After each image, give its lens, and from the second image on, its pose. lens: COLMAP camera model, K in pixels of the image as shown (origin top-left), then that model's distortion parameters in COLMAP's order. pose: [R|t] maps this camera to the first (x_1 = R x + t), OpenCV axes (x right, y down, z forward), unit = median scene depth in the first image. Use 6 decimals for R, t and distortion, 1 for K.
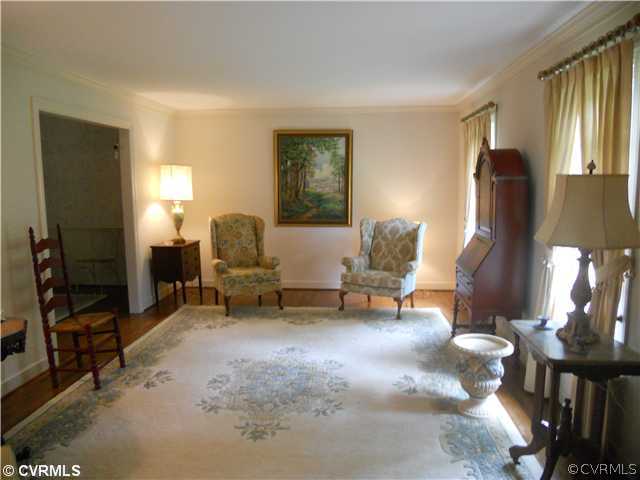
lens RADIAL K [[478.7, 0, 320.0], [0, 478.7, 240.0], [0, 0, 1]] dist [0.056367, 0.000266]
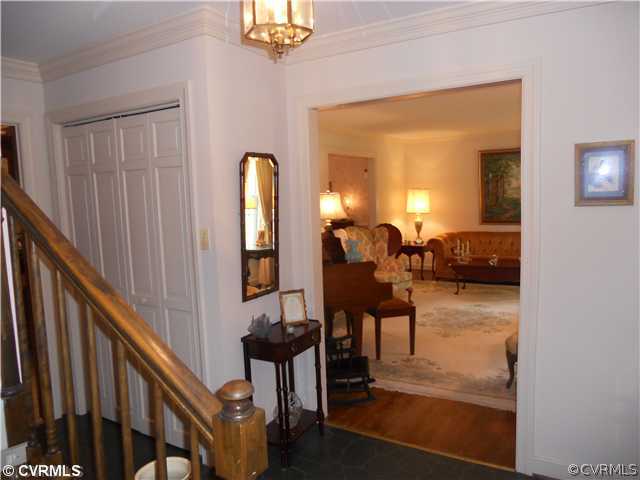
lens RADIAL K [[478.7, 0, 320.0], [0, 478.7, 240.0], [0, 0, 1]] dist [0.056367, 0.000266]
pose [[0.894086, 0.022143, -0.447348, 0.110597], [-0.028544, 0.999564, -0.007574, 0.036279], [0.446986, 0.019541, 0.894328, -0.362783]]
